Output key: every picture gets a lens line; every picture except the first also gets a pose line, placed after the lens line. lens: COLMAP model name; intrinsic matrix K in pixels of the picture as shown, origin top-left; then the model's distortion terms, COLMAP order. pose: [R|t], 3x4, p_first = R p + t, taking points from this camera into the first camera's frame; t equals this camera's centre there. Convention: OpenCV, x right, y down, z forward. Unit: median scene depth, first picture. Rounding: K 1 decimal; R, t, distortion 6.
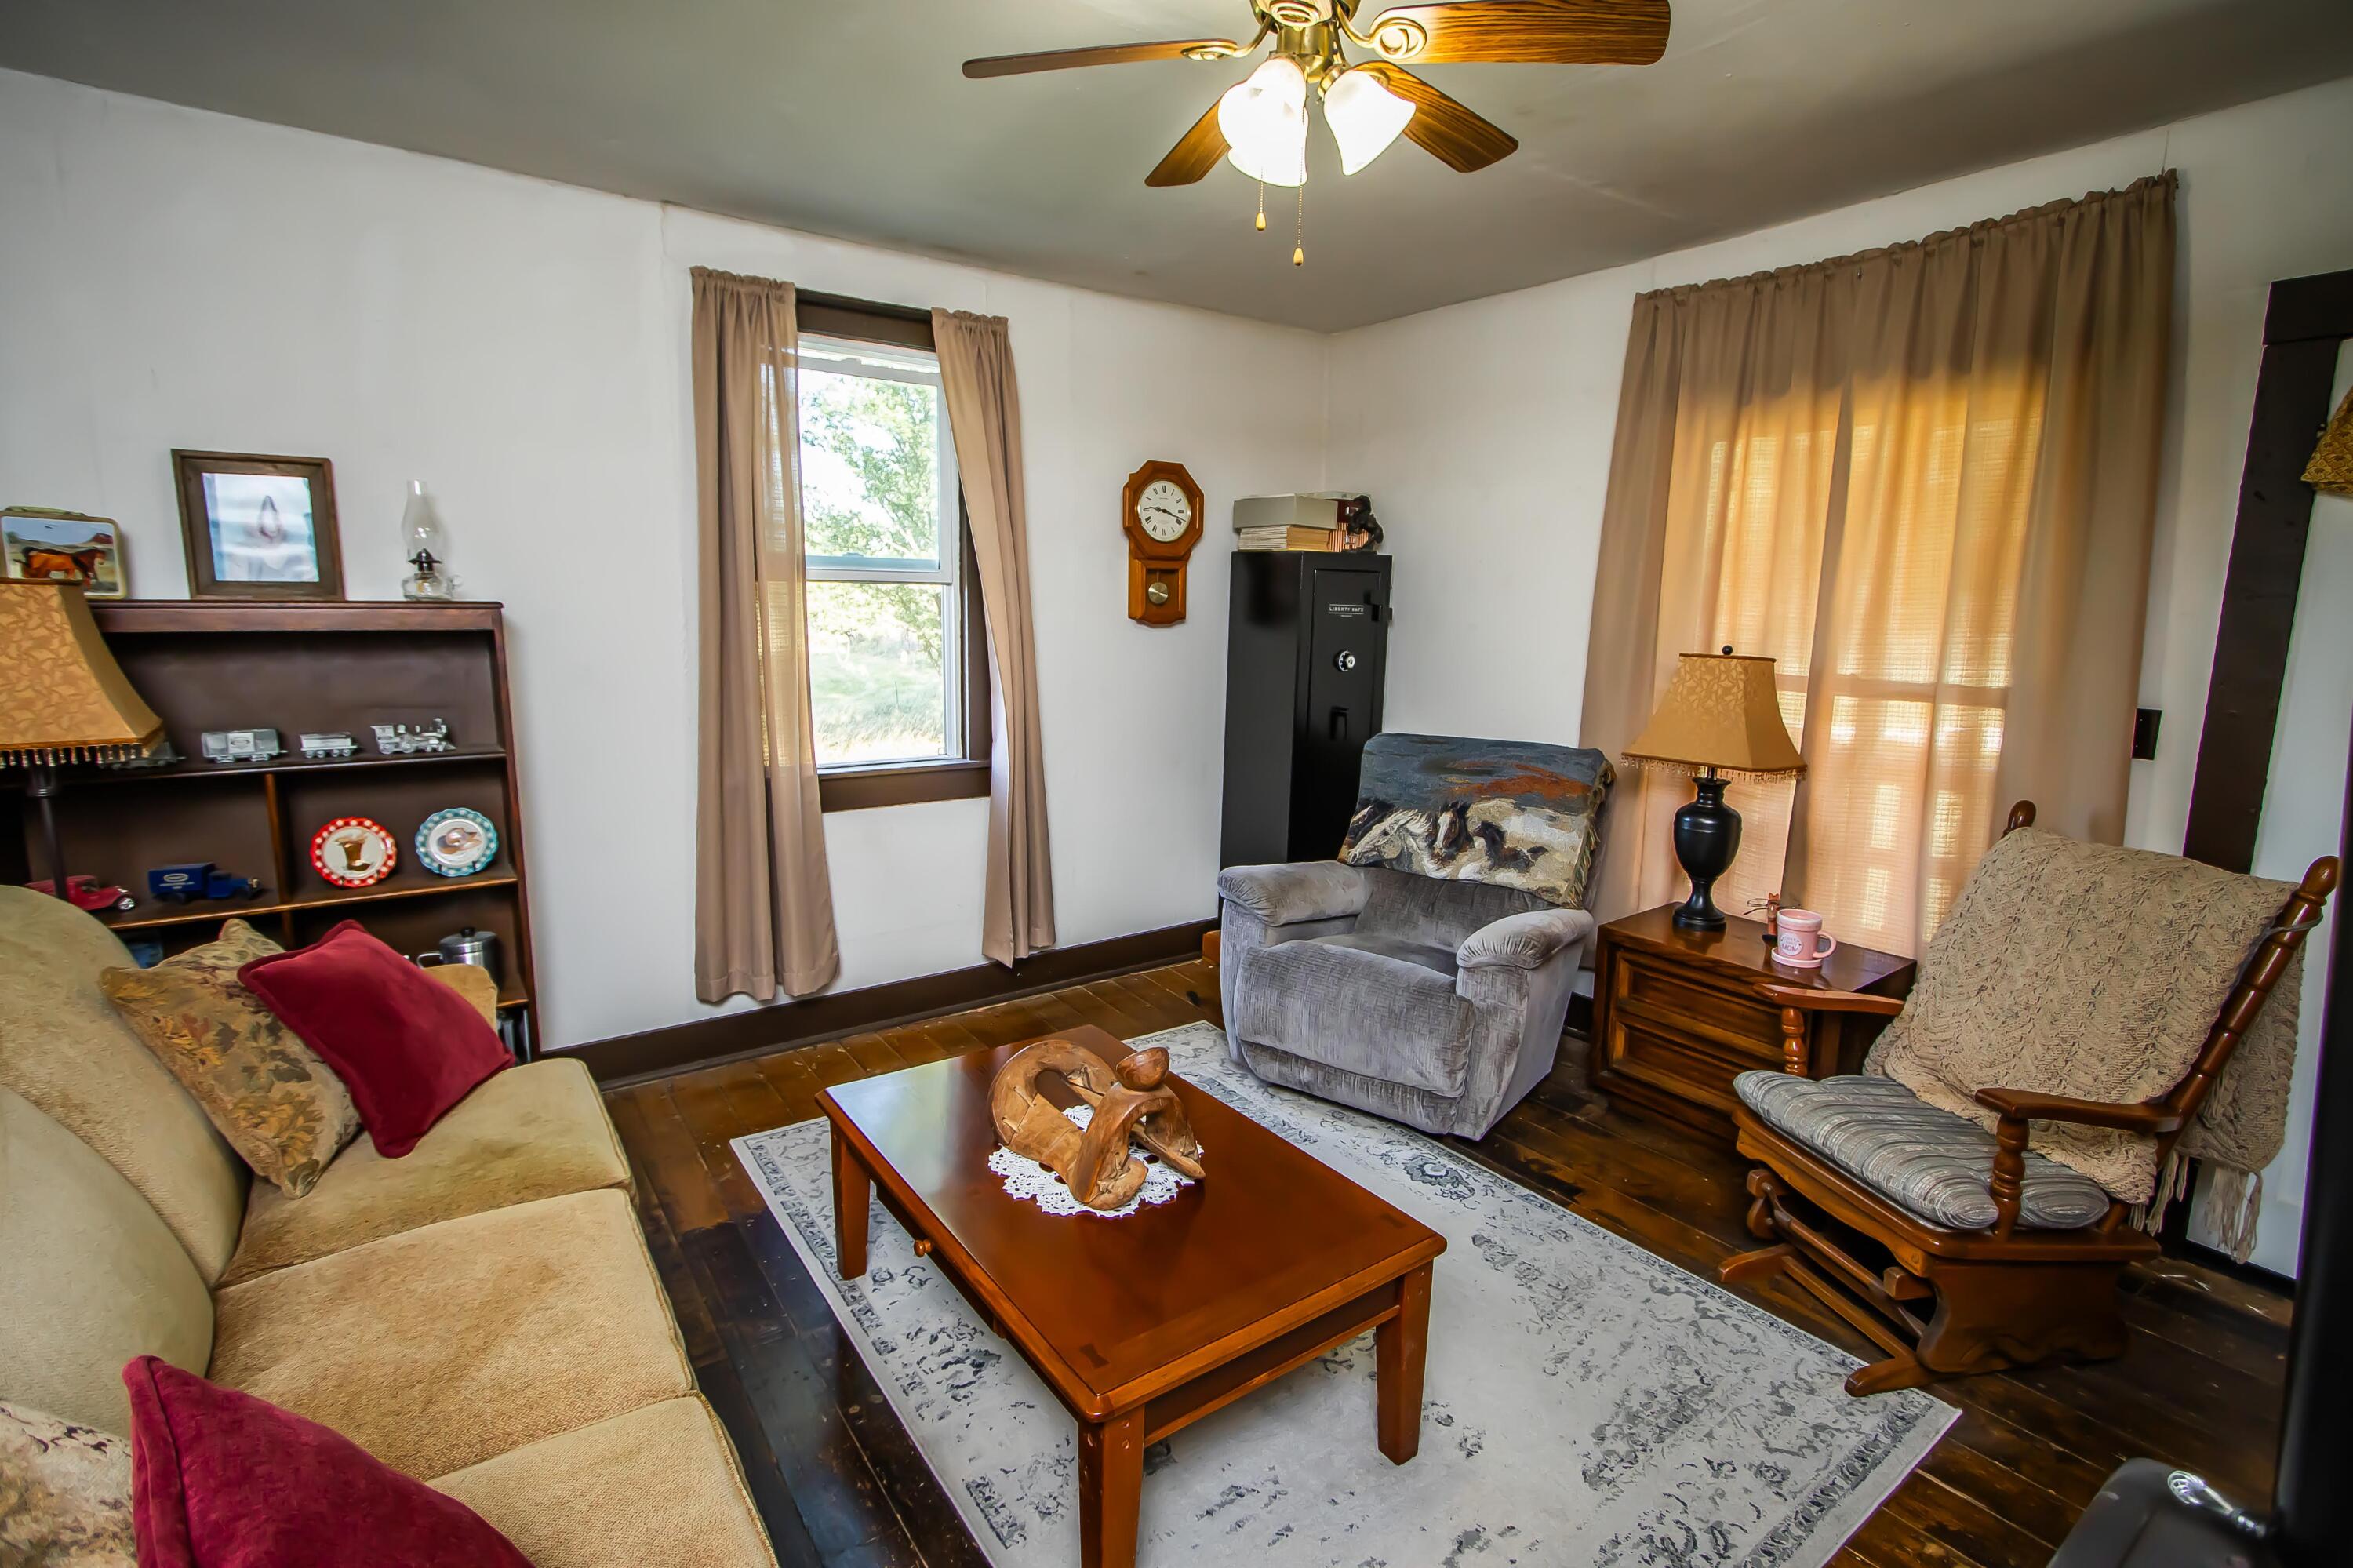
lens RADIAL K [[1085.2, 0, 1158.9], [0, 1085.2, 787.4], [0, 0, 1]] dist [0.000645, -0.000010]
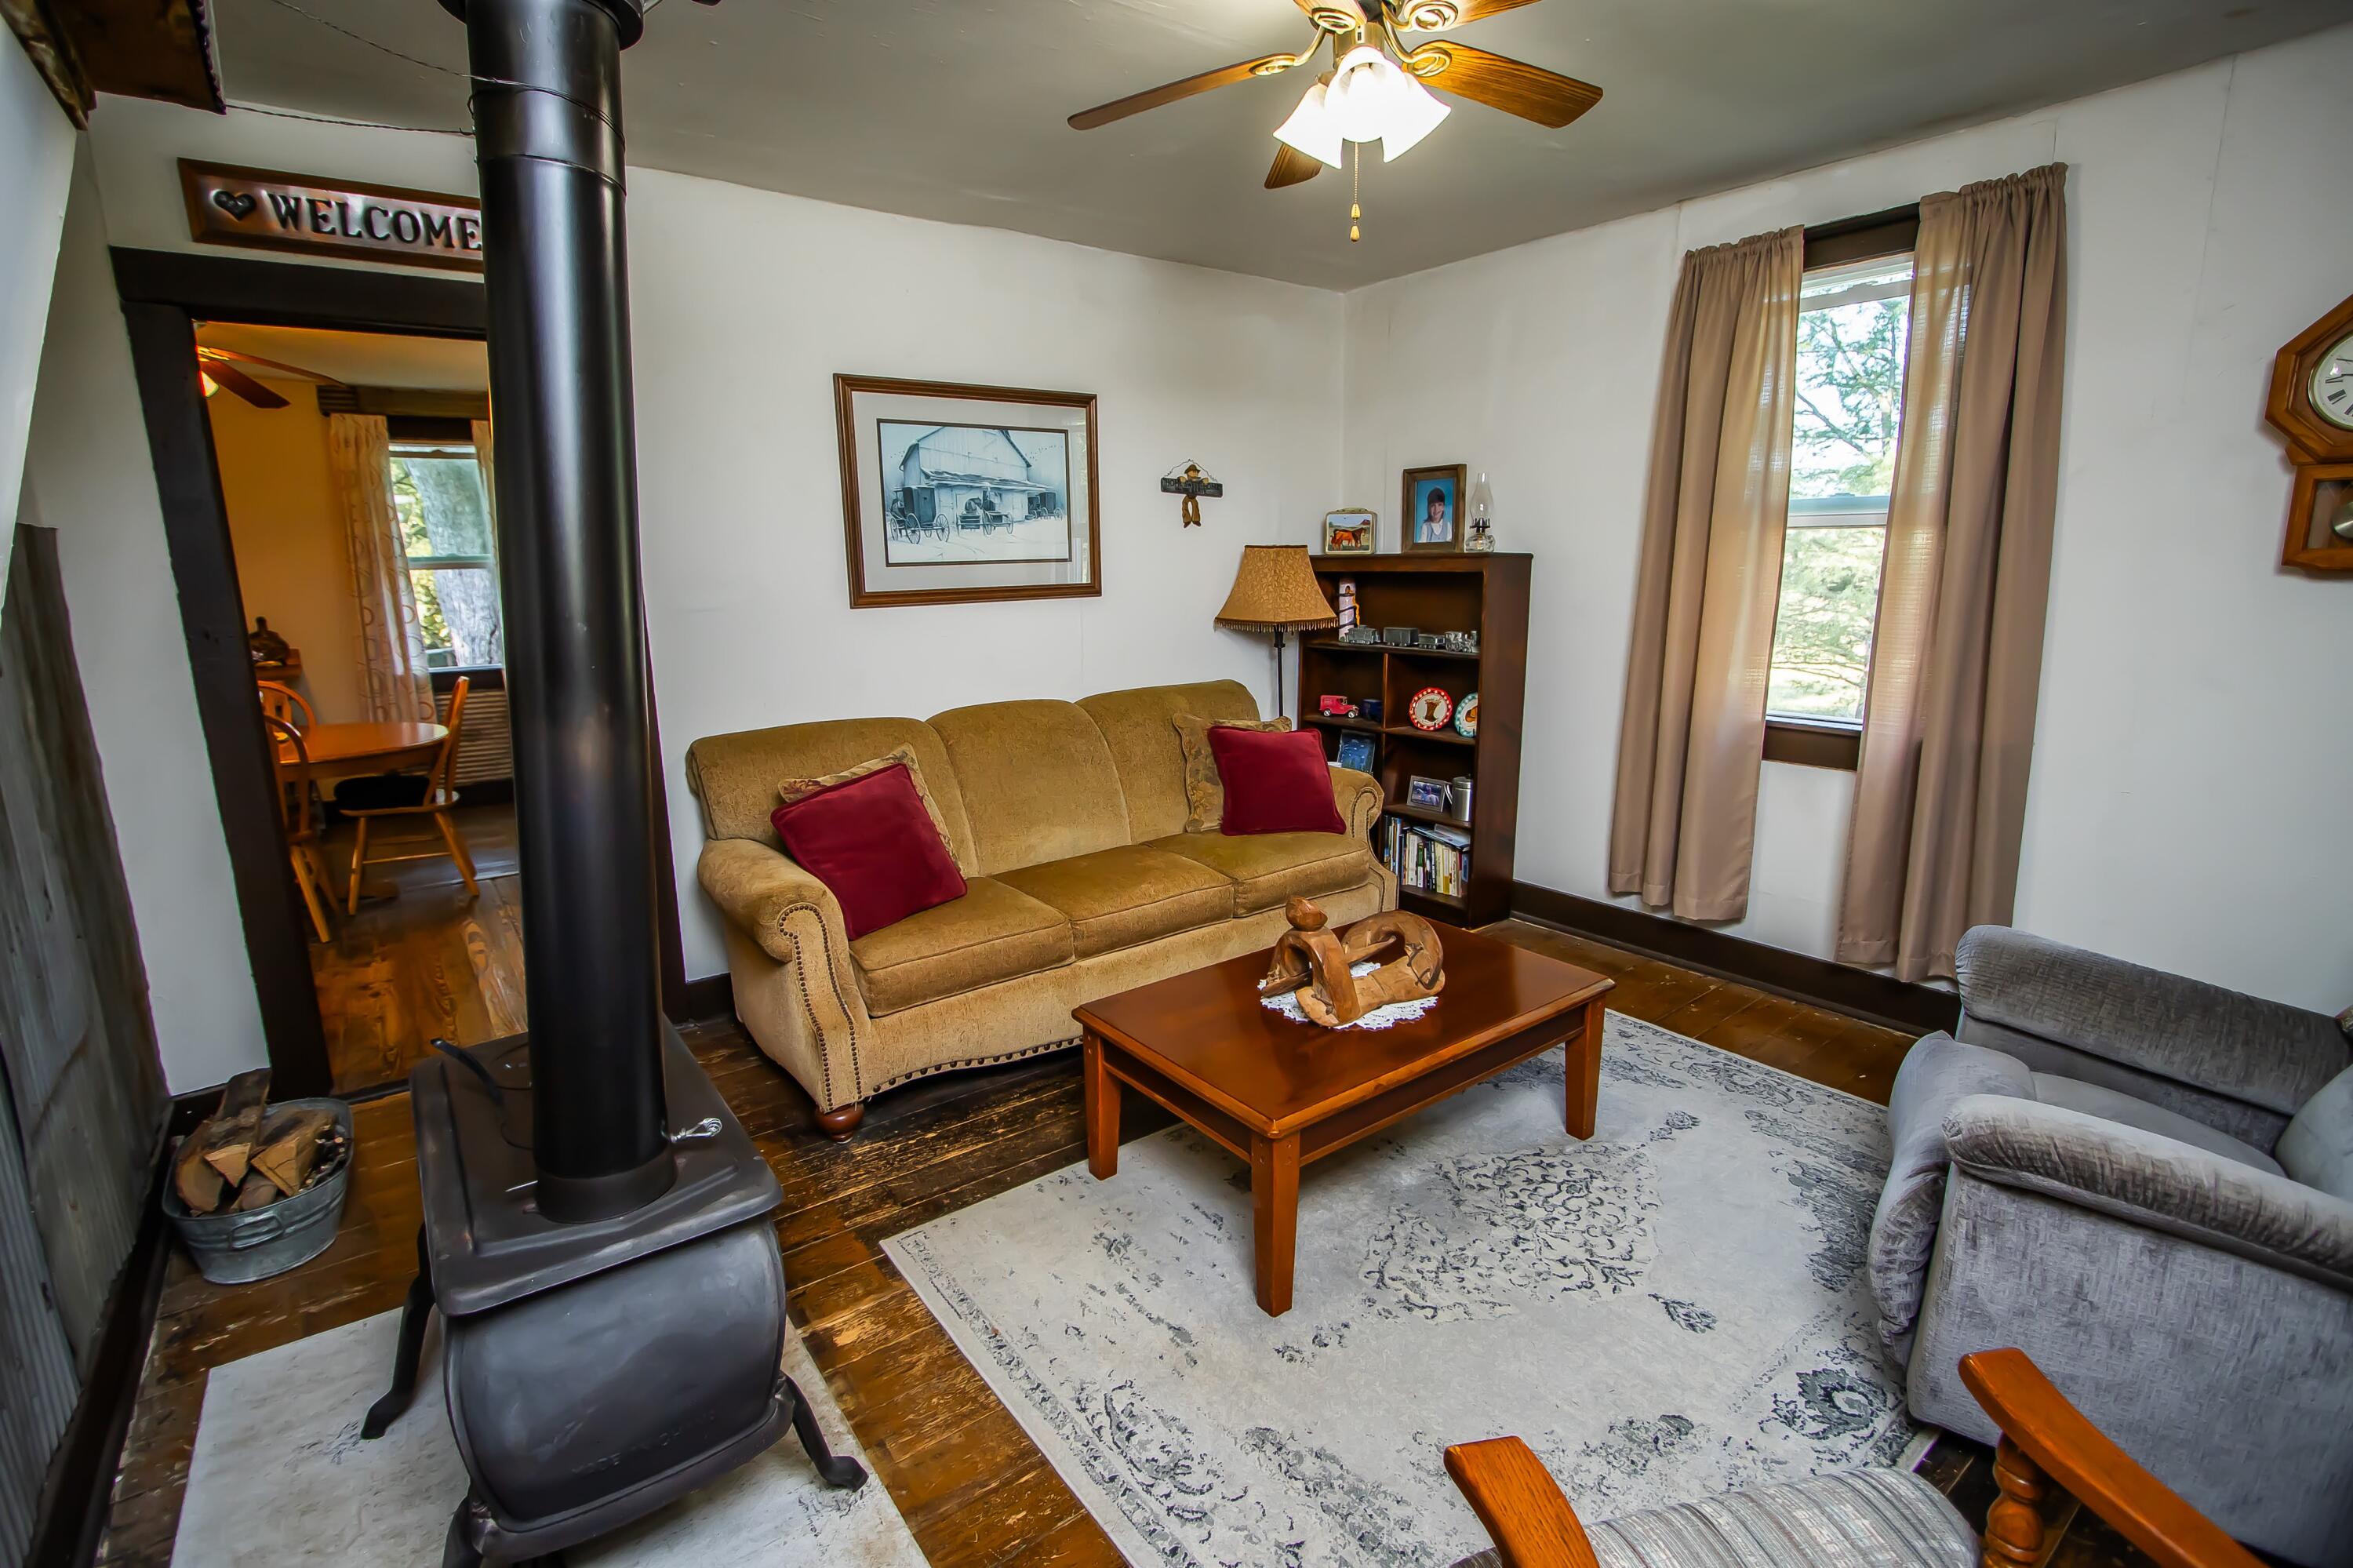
lens RADIAL K [[1085.2, 0, 1158.1], [0, 1085.2, 770.7], [0, 0, 1]] dist [0.000645, -0.000010]
pose [[0.034979, 0.200846, -0.978998, 0.707169], [-0.139553, 0.970982, 0.194215, -0.090921], [0.989597, 0.129829, 0.061993, 0.421294]]
